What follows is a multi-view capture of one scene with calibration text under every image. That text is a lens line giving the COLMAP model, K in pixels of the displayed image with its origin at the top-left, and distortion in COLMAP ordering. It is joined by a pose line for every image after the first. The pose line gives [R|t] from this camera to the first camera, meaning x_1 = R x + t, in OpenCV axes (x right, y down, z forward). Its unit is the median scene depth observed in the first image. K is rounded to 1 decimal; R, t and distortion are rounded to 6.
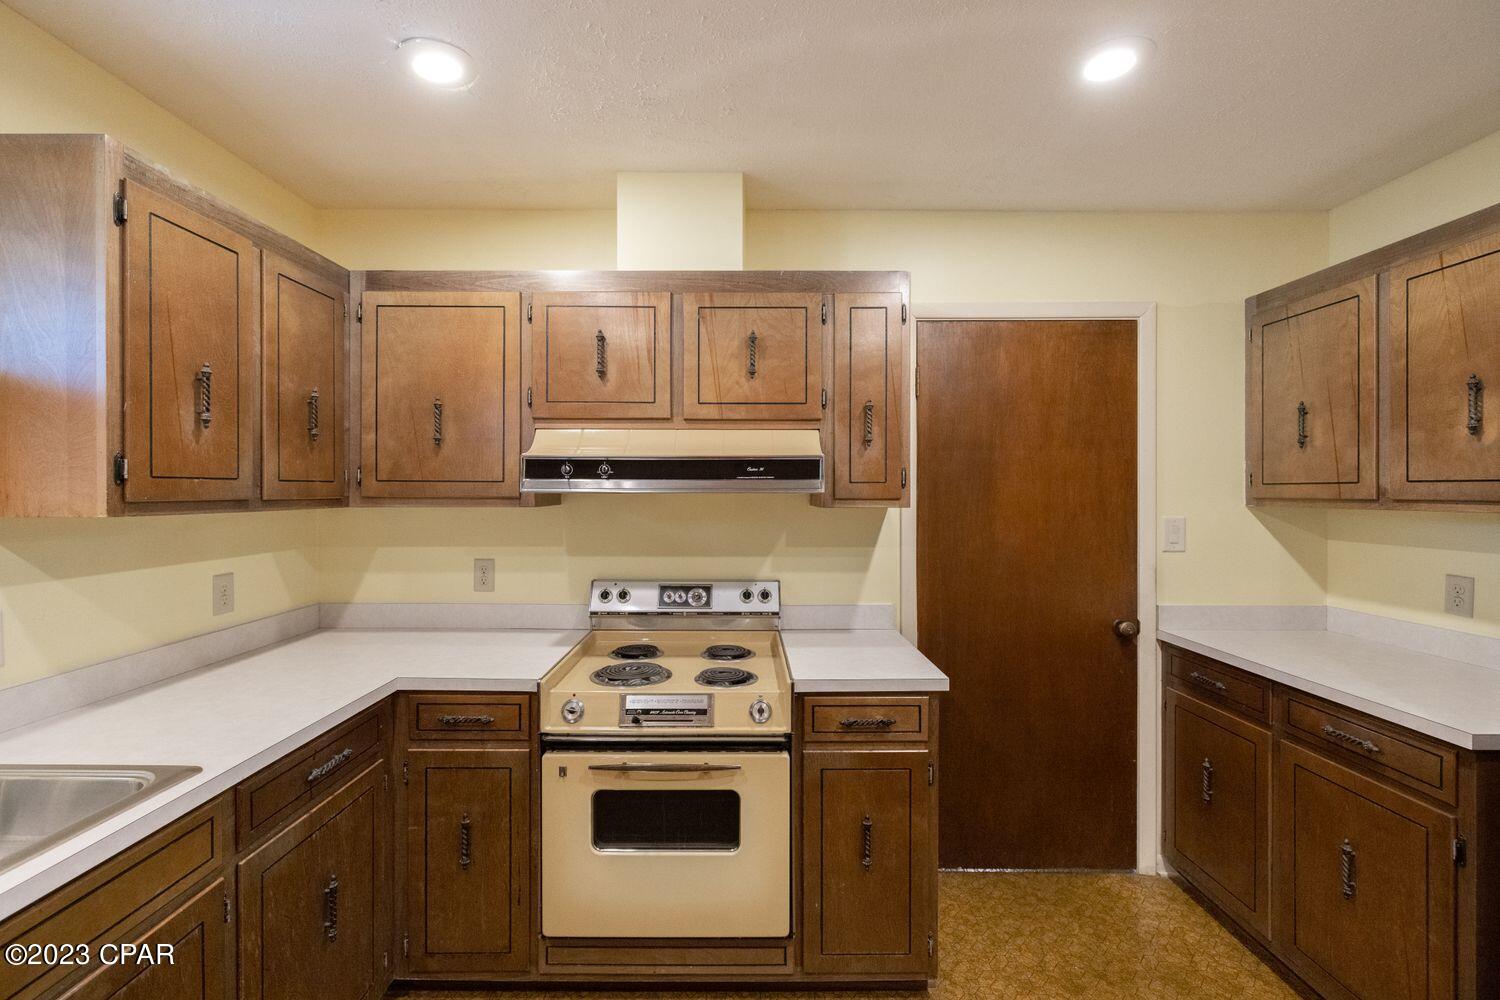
lens RADIAL K [[635.1, 0, 753.5], [0, 635.1, 498.2], [0, 0, 1]] dist [-0.000224, -0.000099]
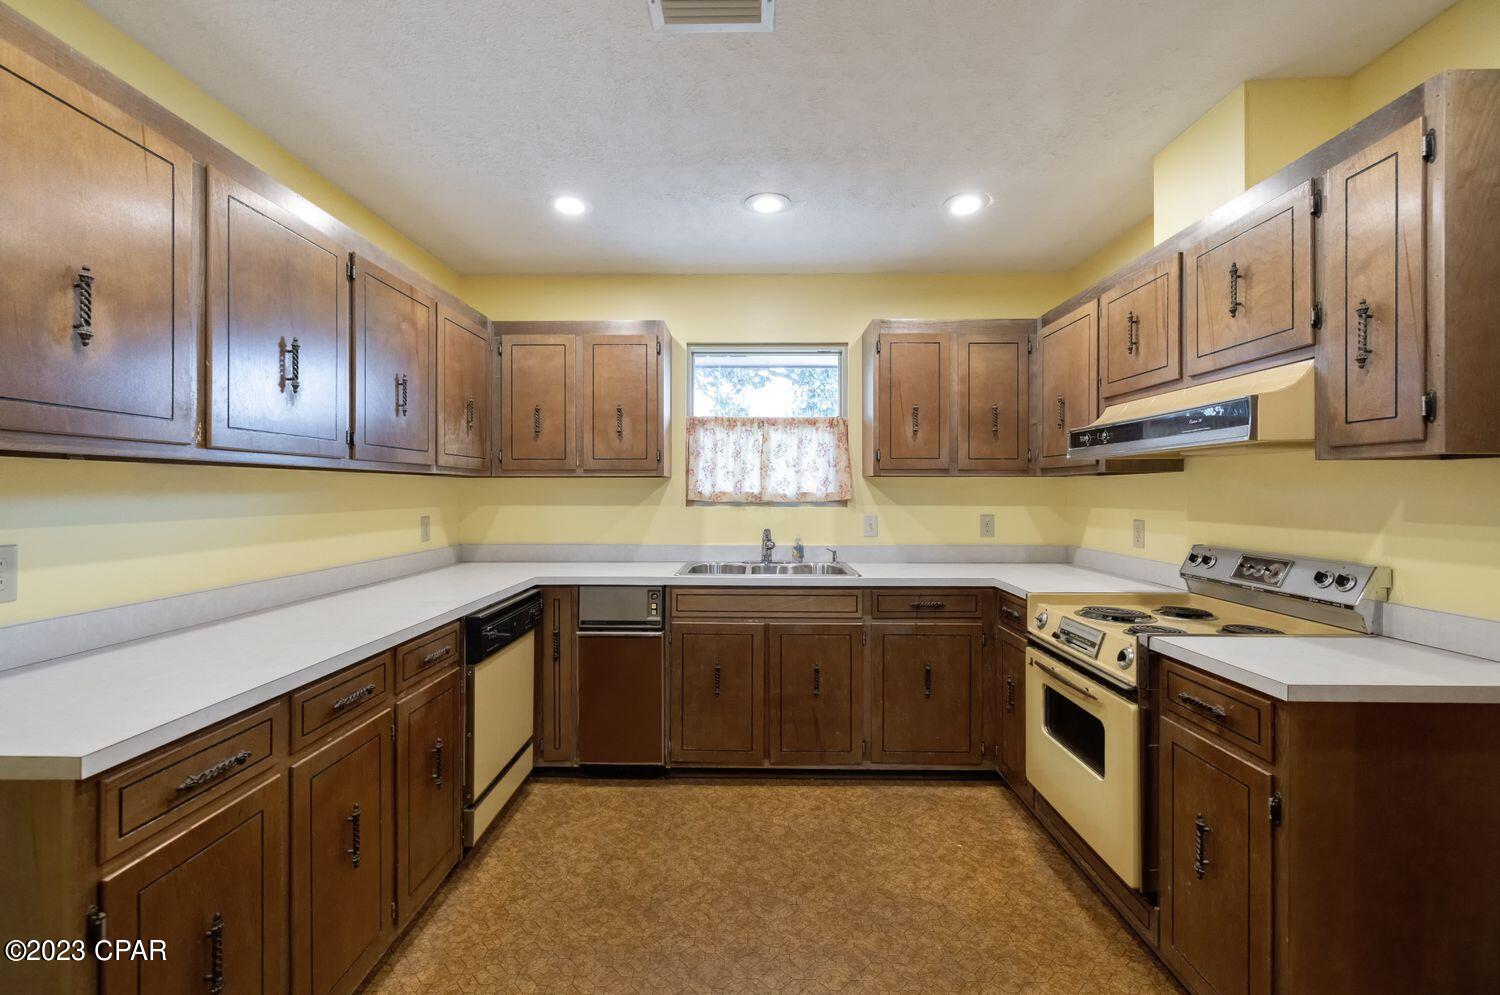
lens RADIAL K [[635.1, 0, 752.2], [0, 635.1, 491.5], [0, 0, 1]] dist [-0.000224, -0.000099]
pose [[-0.007066, -0.002121, -0.999973, 0.878704], [-0.014595, 0.999891, -0.002017, 0.064763], [0.999869, 0.014581, -0.007096, 0.339000]]
